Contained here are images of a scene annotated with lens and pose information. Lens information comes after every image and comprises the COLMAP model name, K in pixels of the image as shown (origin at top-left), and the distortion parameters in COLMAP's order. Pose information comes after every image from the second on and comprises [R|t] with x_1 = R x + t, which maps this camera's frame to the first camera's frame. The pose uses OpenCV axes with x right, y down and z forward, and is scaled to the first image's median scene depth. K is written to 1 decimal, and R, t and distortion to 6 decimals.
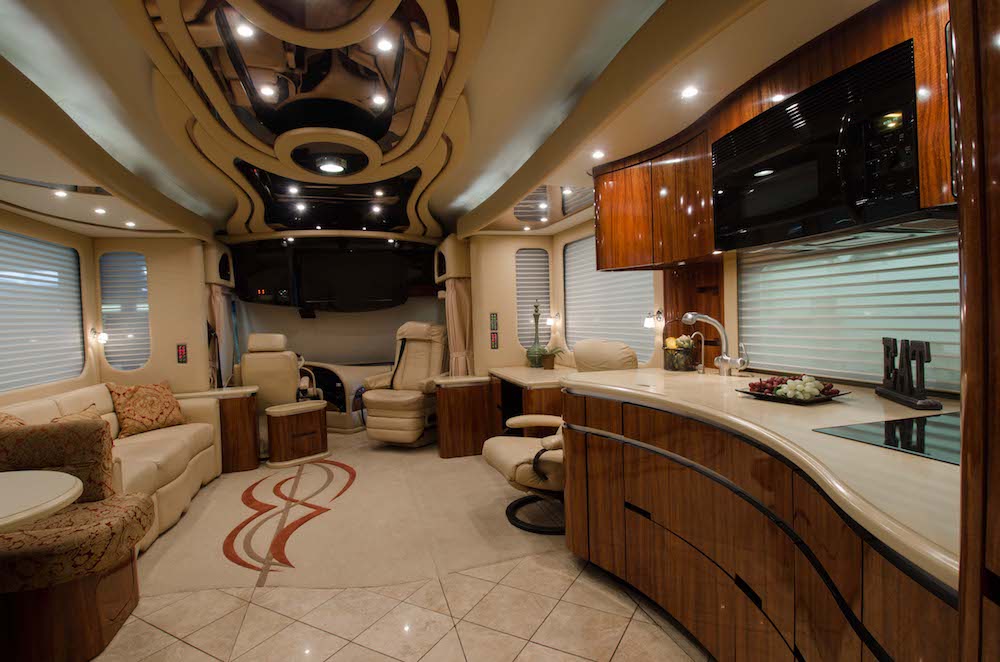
lens RADIAL K [[509.6, 0, 497.0], [0, 509.6, 327.1], [0, 0, 1]] dist [0.036719, -0.042665]
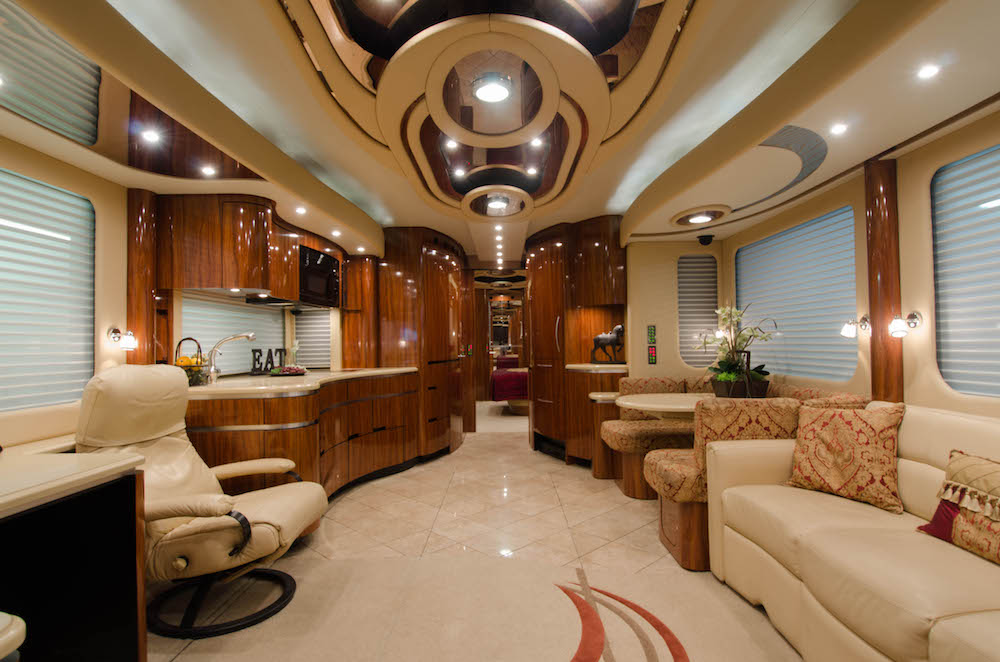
lens RADIAL K [[509.6, 0, 498.4], [0, 509.6, 327.6], [0, 0, 1]] dist [0.036719, -0.042665]
pose [[-0.959328, 0.057768, 0.276320, -0.420138], [0.055307, 0.998330, -0.016699, 0.011571], [-0.276823, -0.000738, -0.960921, 1.390334]]
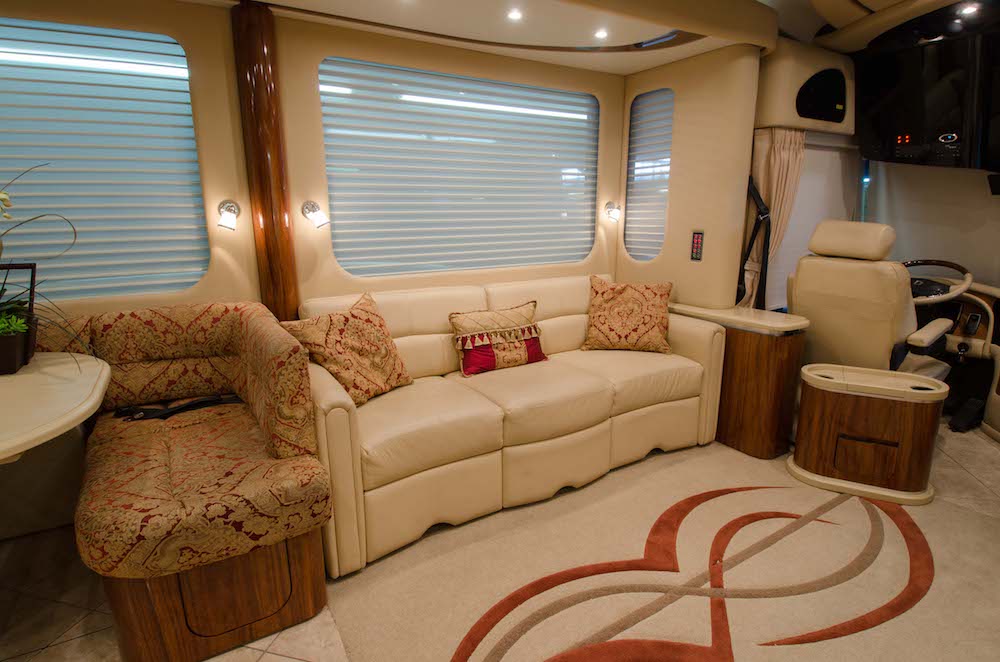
lens RADIAL K [[509.6, 0, 492.6], [0, 509.6, 328.3], [0, 0, 1]] dist [0.036719, -0.042665]
pose [[0.270491, 0.252912, -0.928908, -0.064358], [-0.027221, 0.966500, 0.255220, -0.007111], [0.962337, -0.043749, 0.268314, 0.675546]]
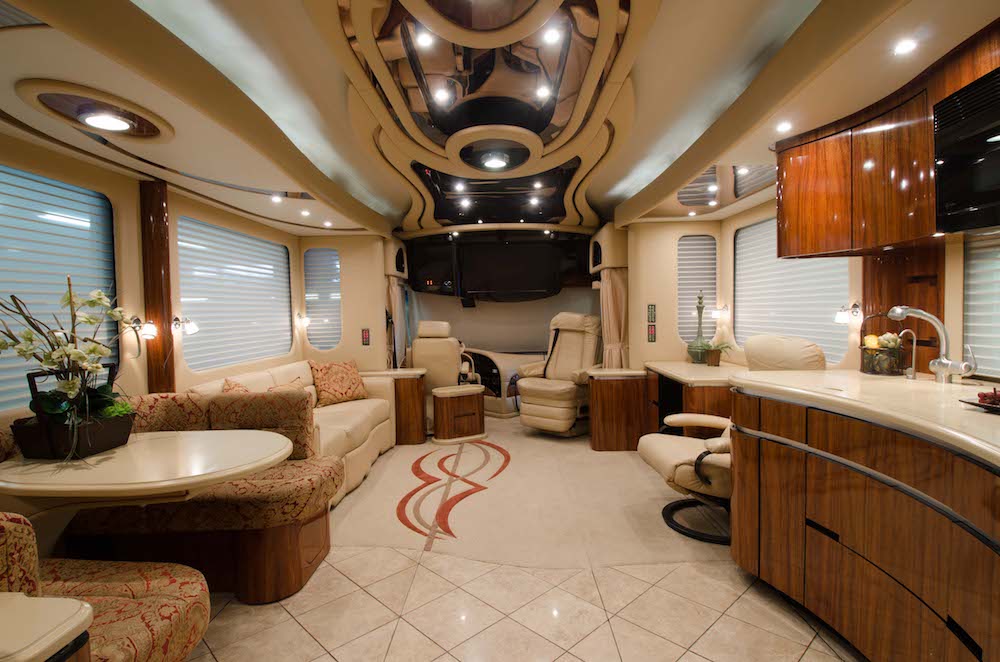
lens RADIAL K [[509.6, 0, 499.0], [0, 509.6, 327.2], [0, 0, 1]] dist [0.036719, -0.042665]
pose [[0.958184, 0.024385, -0.285112, -0.008668], [-0.019175, 0.999594, 0.021053, 0.000508], [0.285510, -0.014706, 0.958263, -0.000240]]
